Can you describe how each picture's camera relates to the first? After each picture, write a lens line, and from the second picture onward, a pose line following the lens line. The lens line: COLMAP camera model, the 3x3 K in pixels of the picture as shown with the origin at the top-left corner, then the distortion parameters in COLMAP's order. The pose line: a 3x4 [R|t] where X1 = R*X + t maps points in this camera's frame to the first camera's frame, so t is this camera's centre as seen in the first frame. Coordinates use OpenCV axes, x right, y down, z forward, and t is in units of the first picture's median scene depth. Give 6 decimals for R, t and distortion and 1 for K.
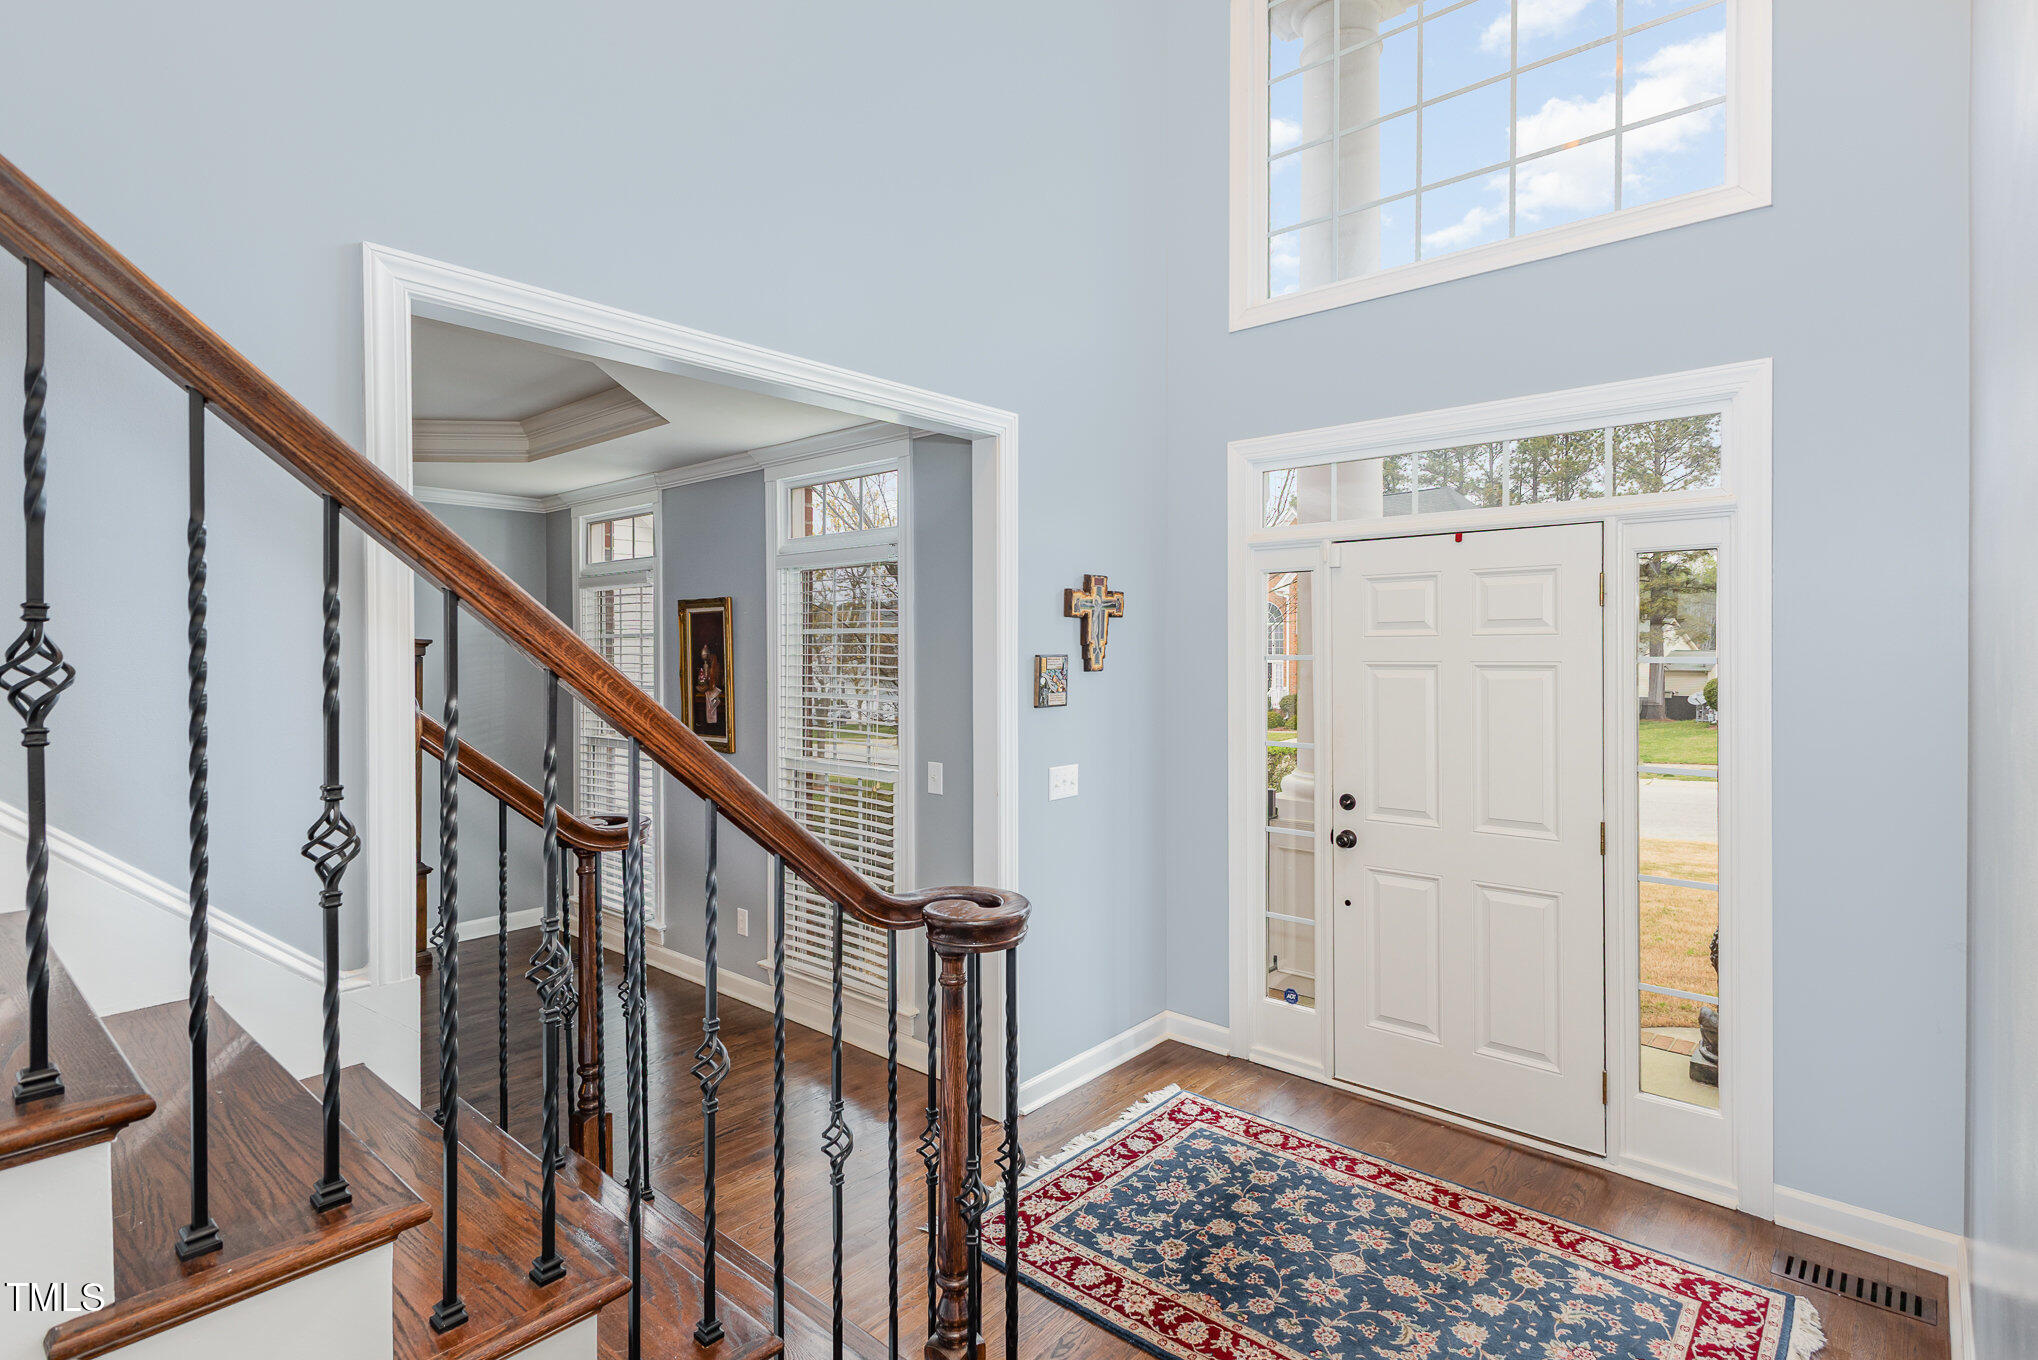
lens RADIAL K [[1039.7, 0, 1016.6], [0, 1039.7, 657.9], [0, 0, 1]] dist [-0.000004, 0.000023]
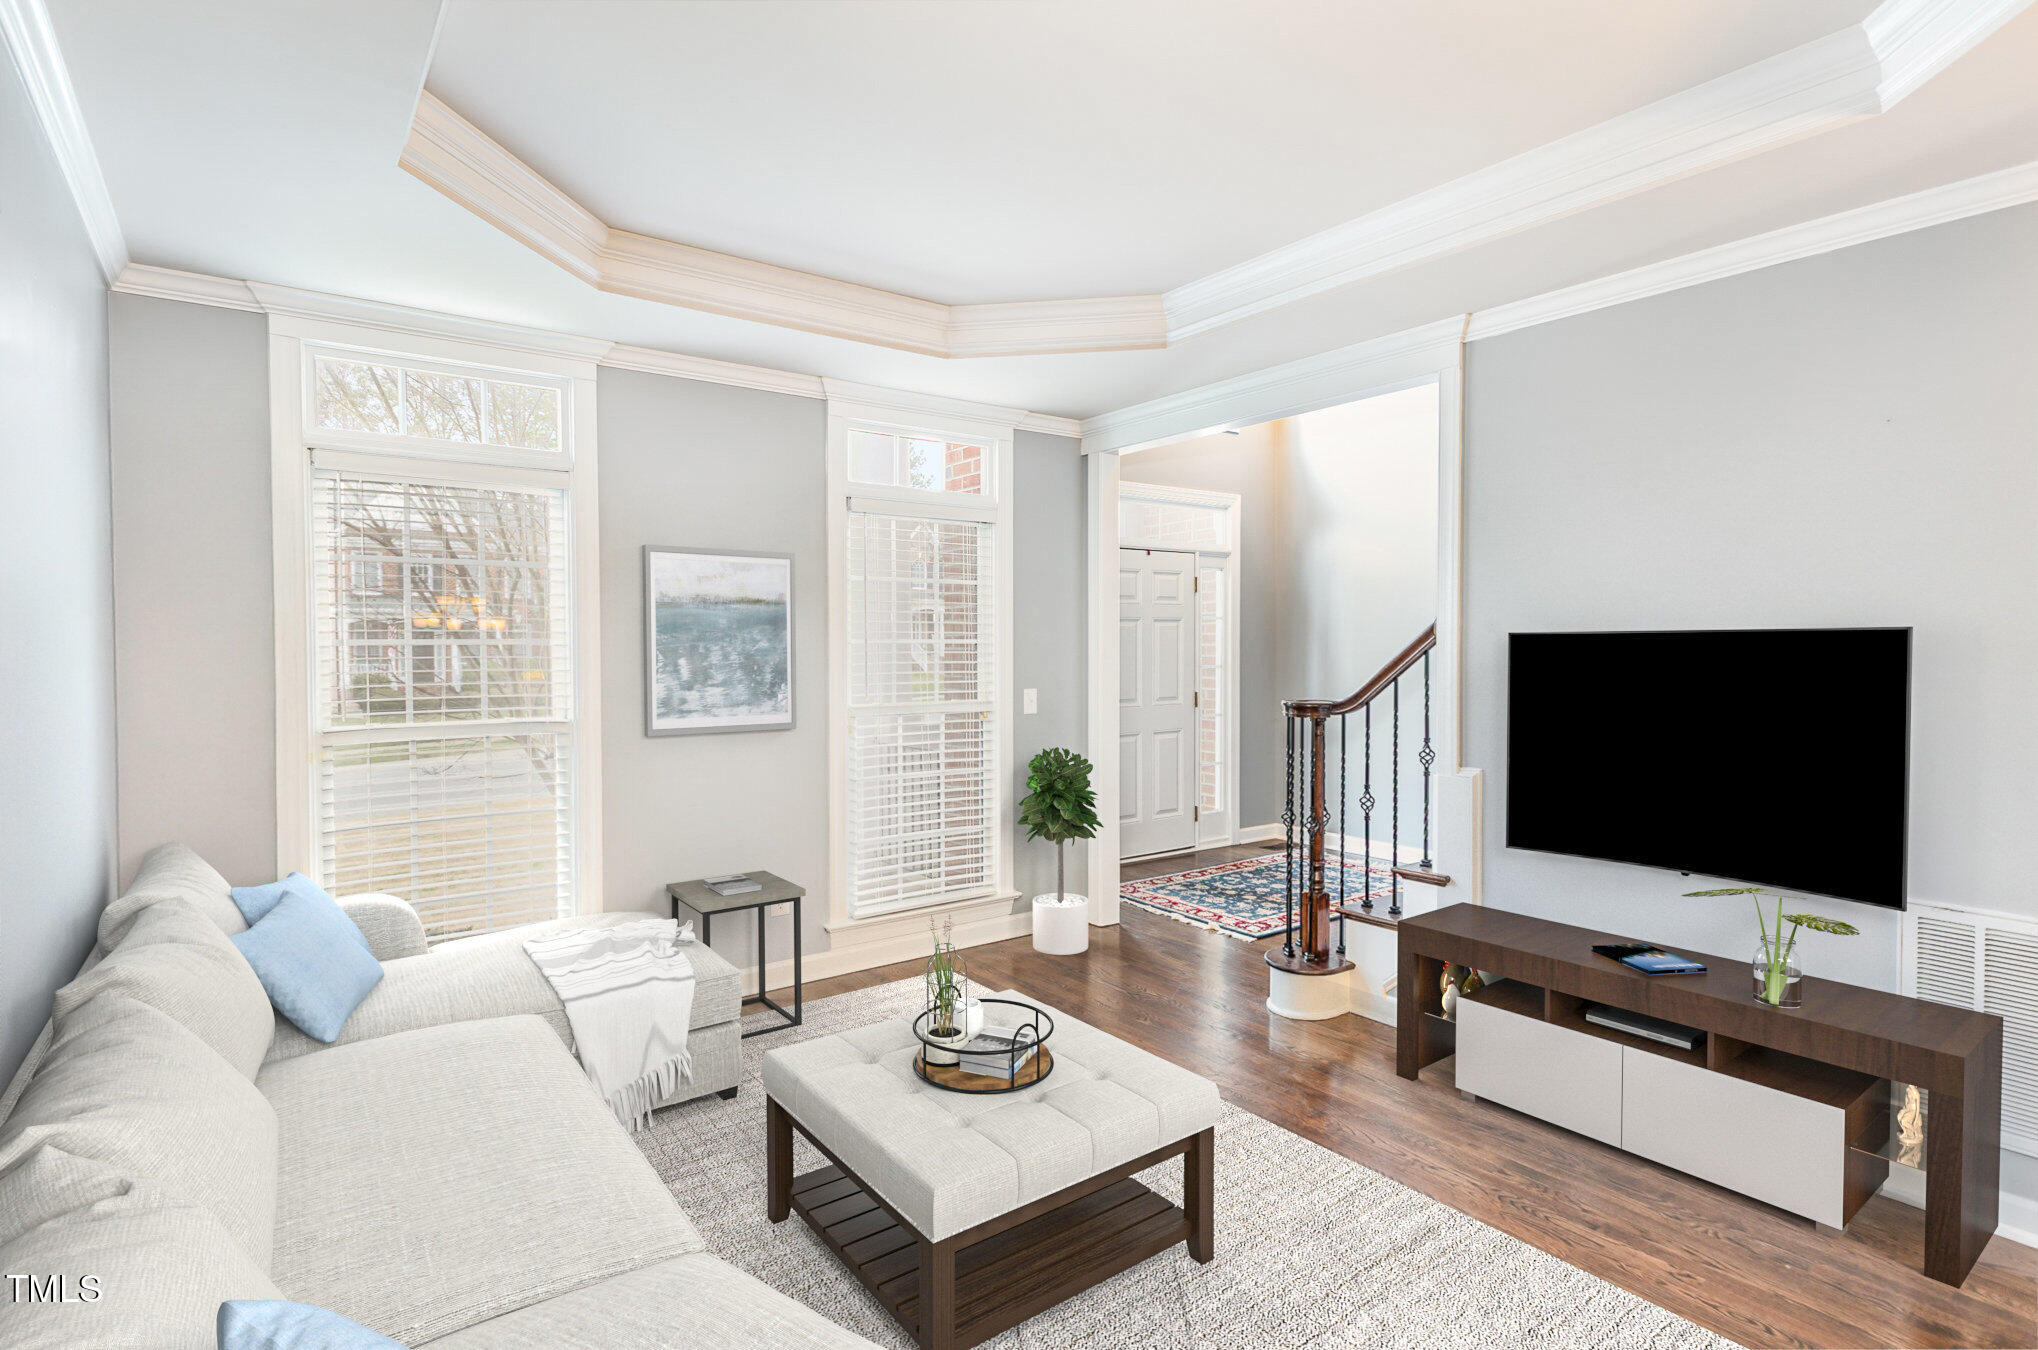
lens RADIAL K [[1017.8, 0, 1019.0], [0, 1017.8, 675.0], [0, 0, 1]] dist [-0.000386, -0.000038]
pose [[0.223634, -0.033246, 0.974106, -1.603310], [0.004033, 0.999441, 0.033184, 0.050939], [-0.974665, -0.003493, 0.223643, 0.897712]]
